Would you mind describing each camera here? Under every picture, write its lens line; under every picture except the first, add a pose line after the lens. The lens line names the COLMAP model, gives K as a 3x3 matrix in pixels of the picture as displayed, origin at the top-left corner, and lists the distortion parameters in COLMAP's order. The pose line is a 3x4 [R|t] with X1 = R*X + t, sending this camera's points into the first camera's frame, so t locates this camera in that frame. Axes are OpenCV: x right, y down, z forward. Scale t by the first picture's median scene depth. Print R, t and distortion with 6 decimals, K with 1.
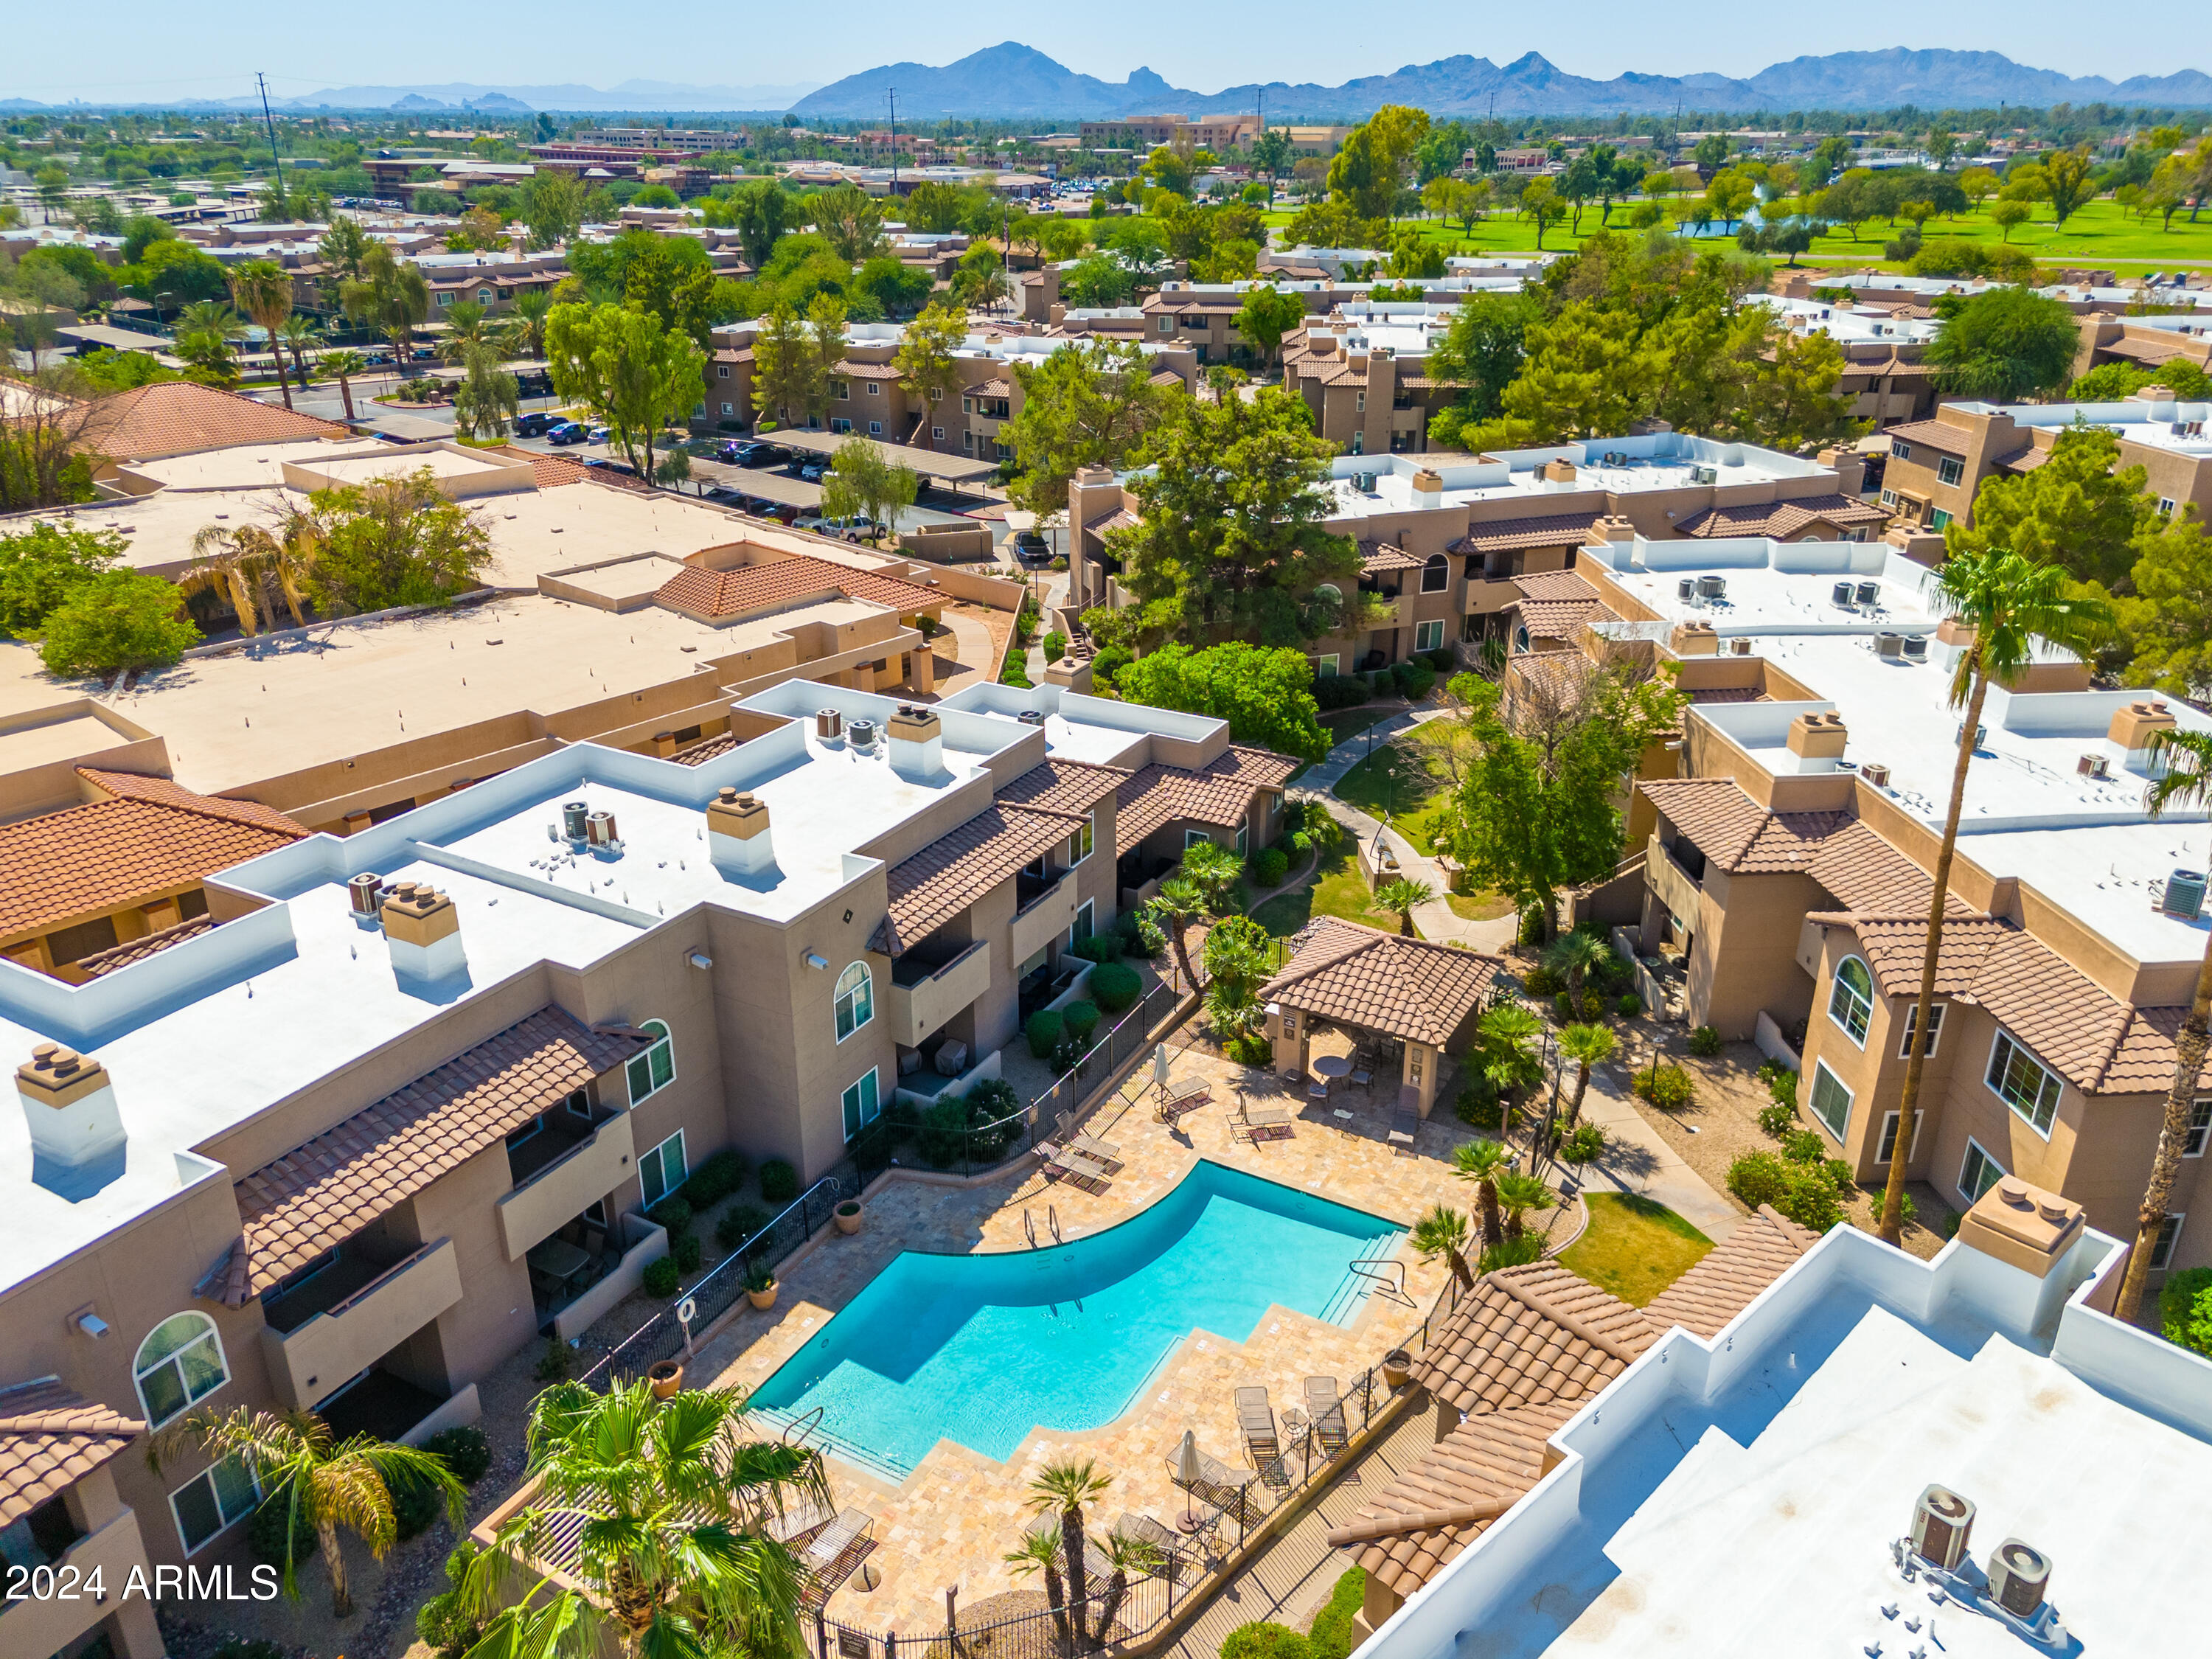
lens RADIAL K [[1625.5, 0, 1102.8], [0, 1625.5, 829.4], [0, 0, 1]] dist [0.071726, -0.054017]
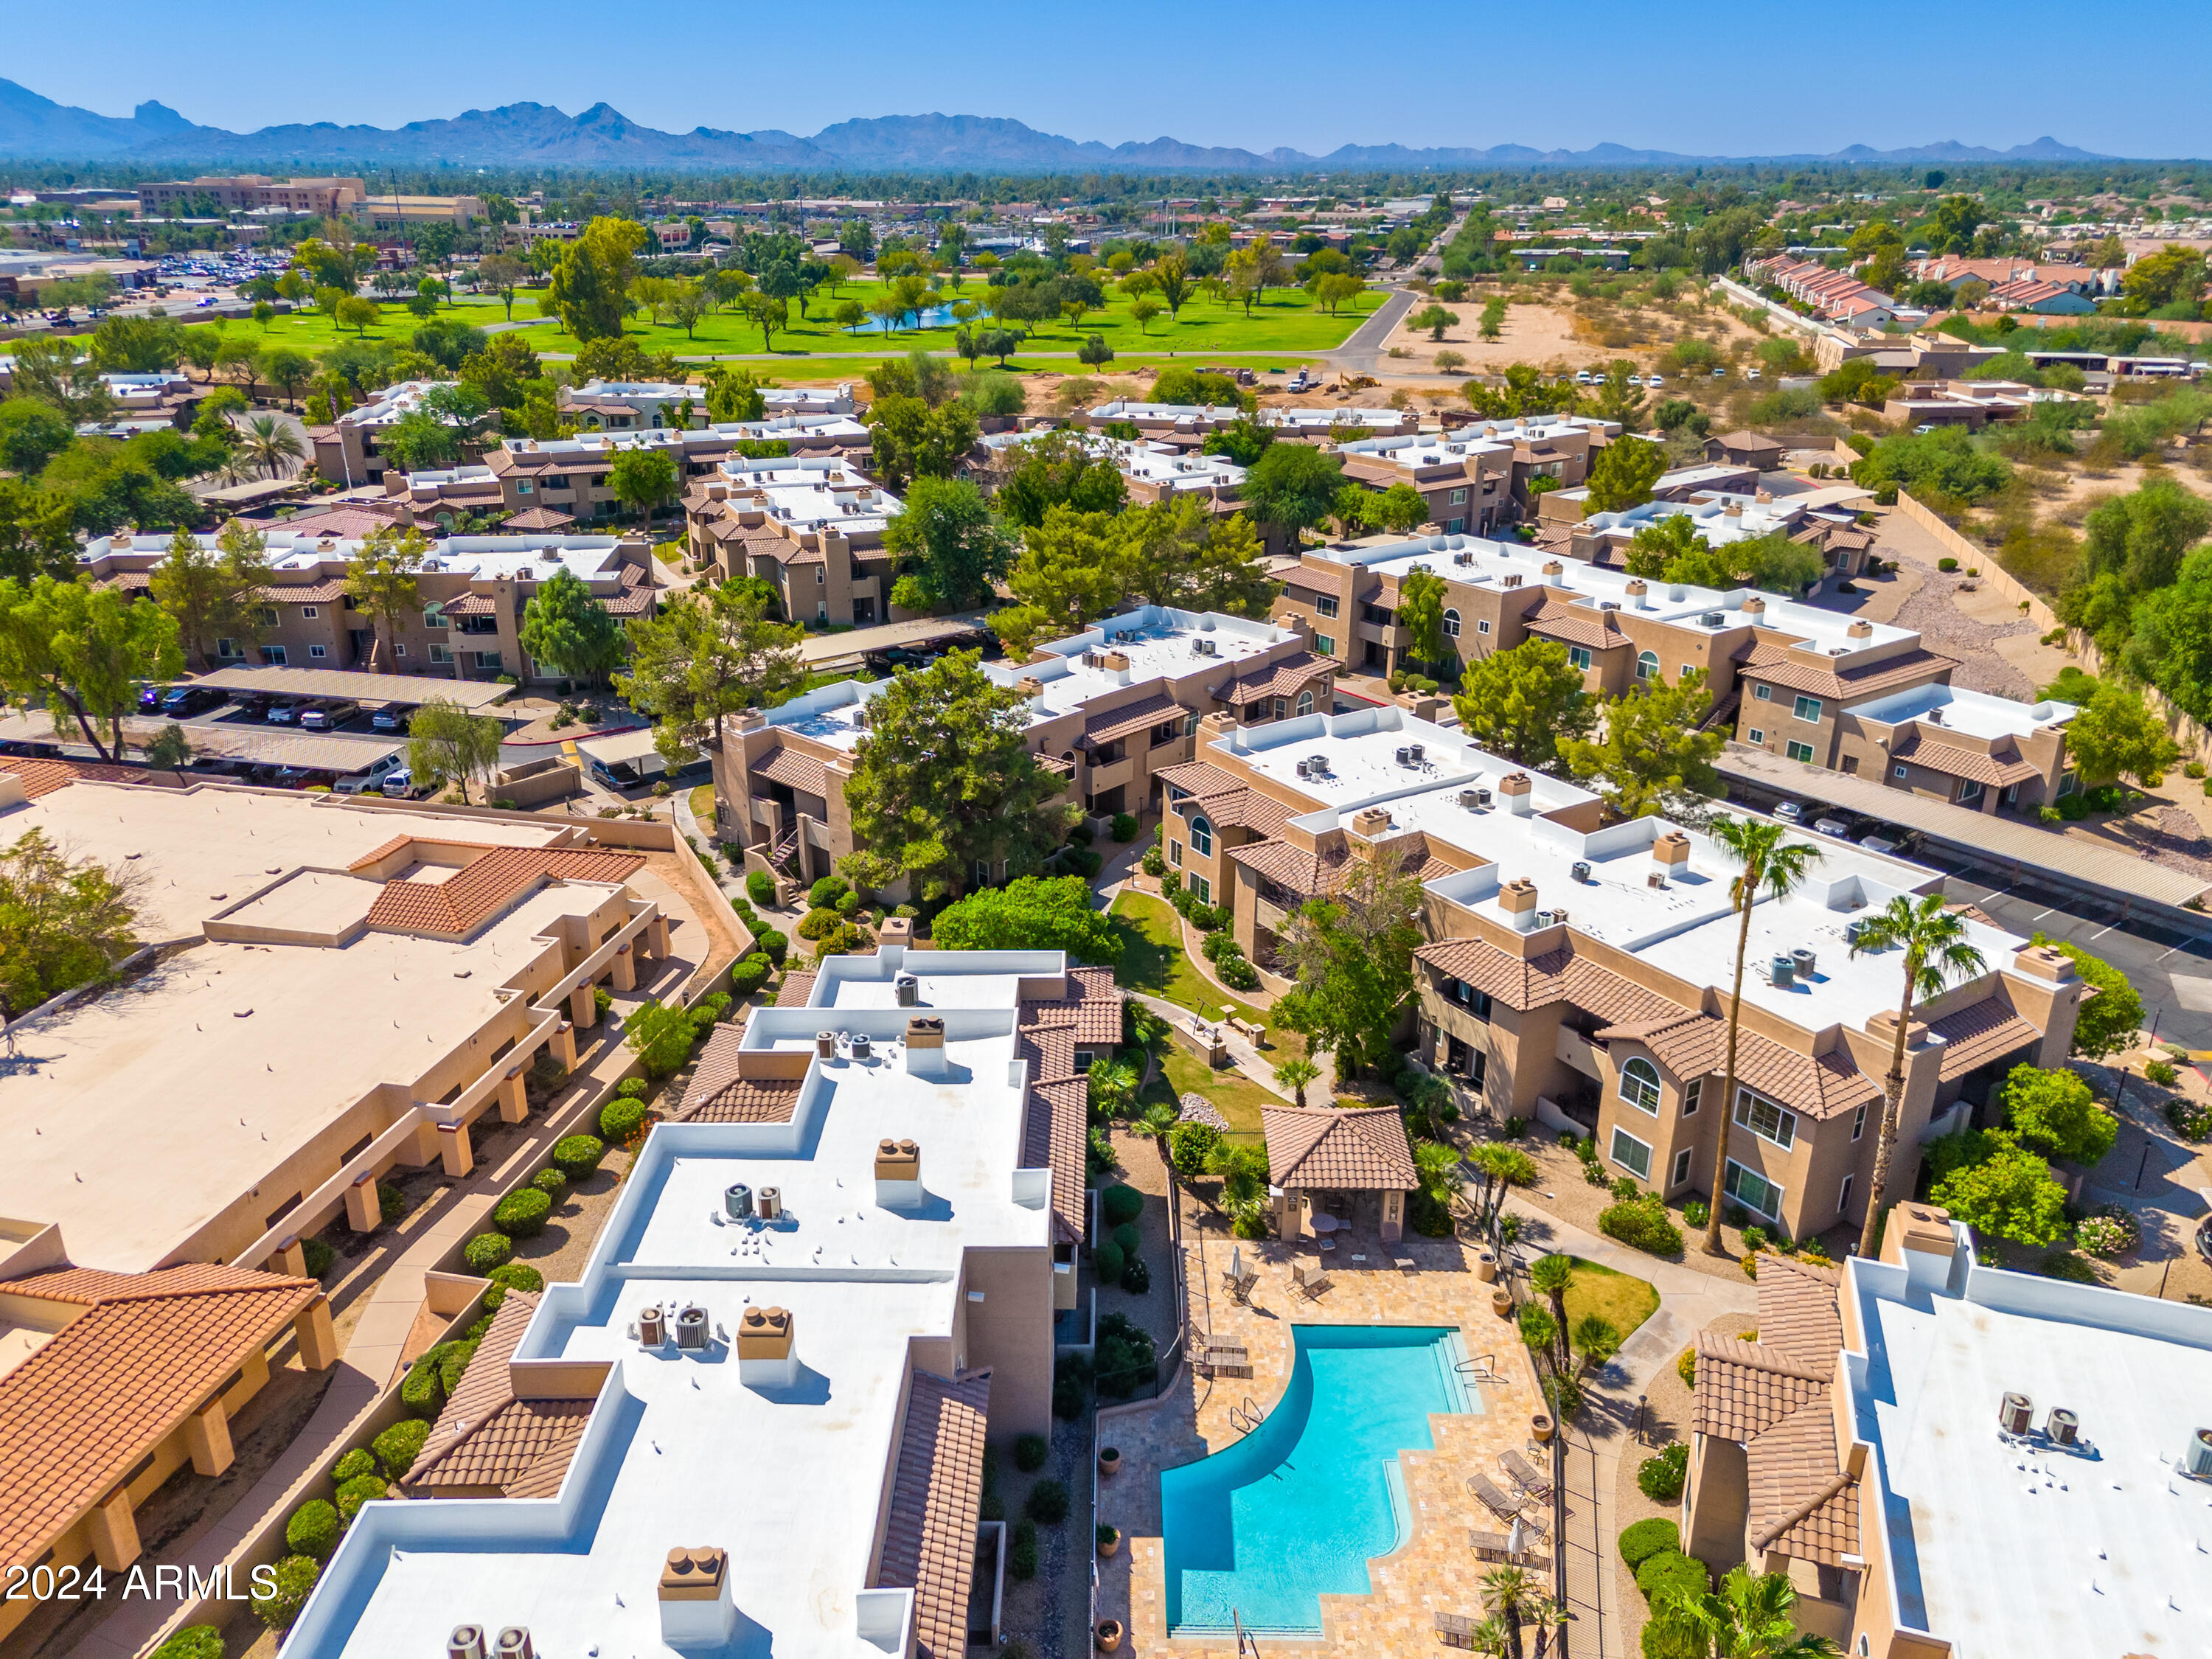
lens RADIAL K [[1649.7, 0, 1105.6], [0, 1649.7, 792.6], [0, 0, 1]] dist [0.062151, -0.004186]
pose [[0.874254, -0.168427, 0.455316, -0.545334], [0.190172, 0.981749, -0.001989, -0.219152], [-0.446671, 0.088327, 0.890328, -0.143799]]
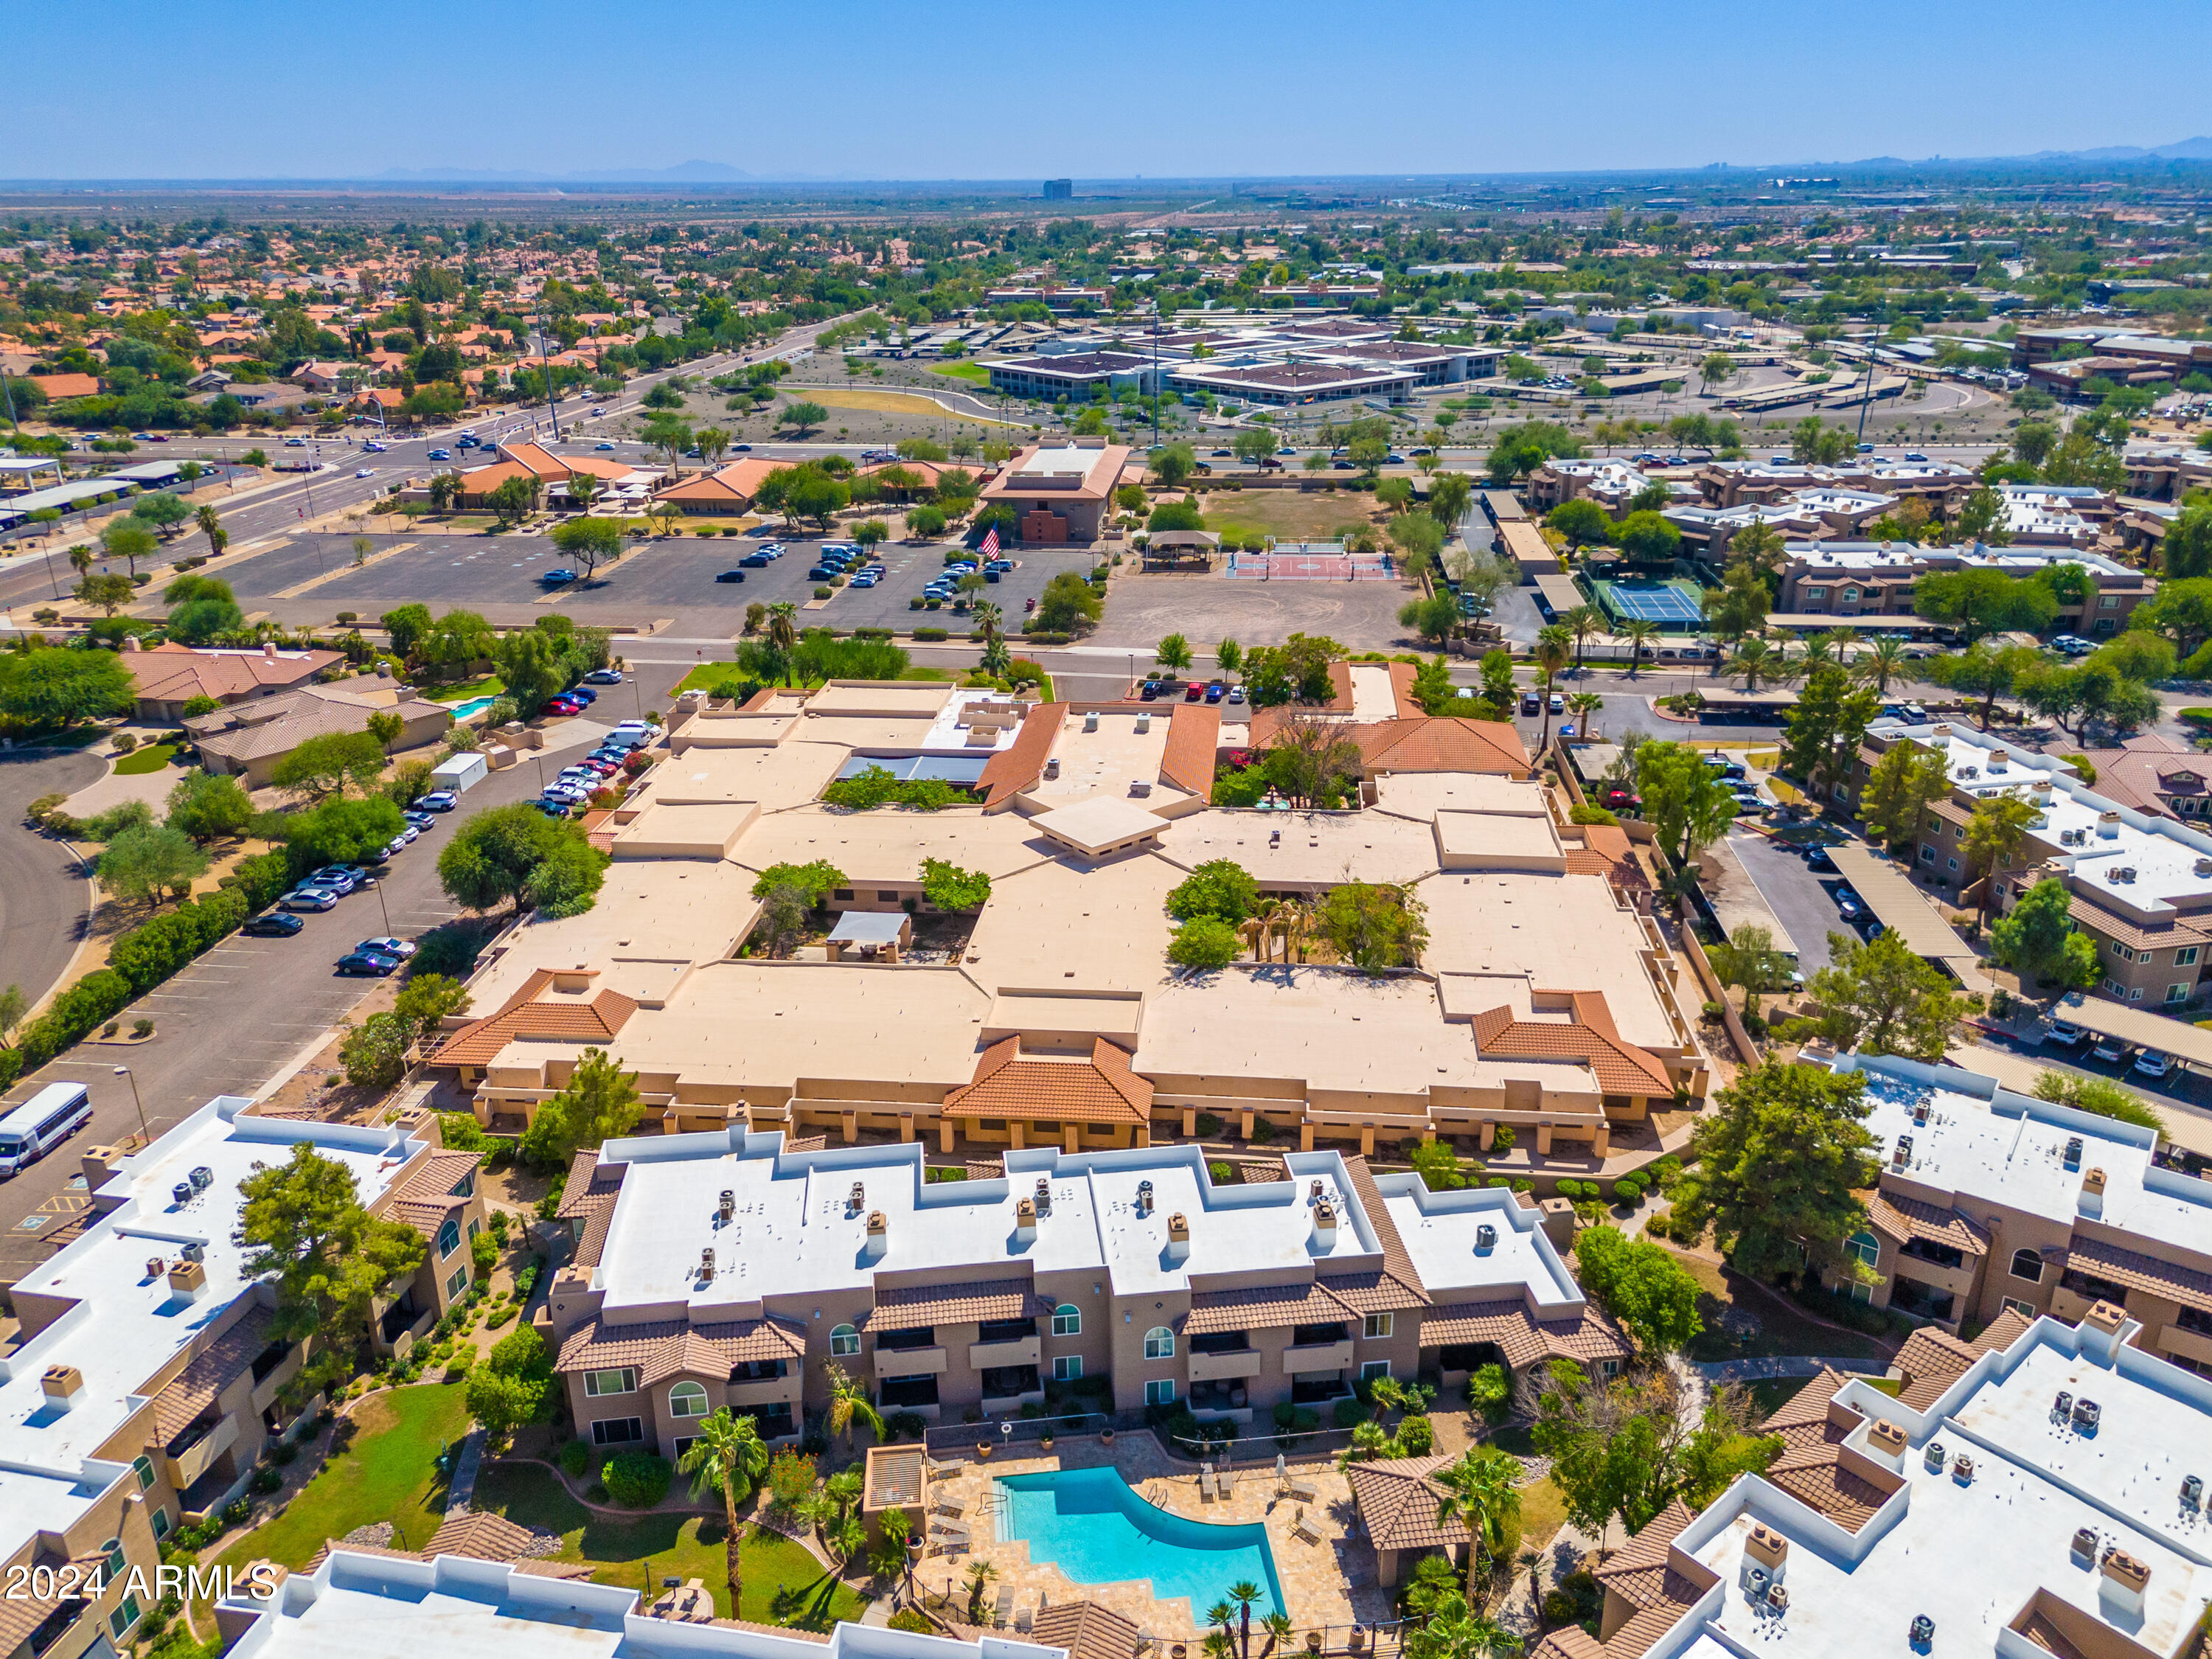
lens RADIAL K [[1625.5, 0, 1102.8], [0, 1625.5, 829.4], [0, 0, 1]] dist [0.071726, -0.054017]
pose [[0.586578, 0.296706, -0.753586, 1.020270], [-0.312723, 0.941290, 0.127191, -0.651385], [0.747081, 0.161056, 0.644927, -0.423468]]
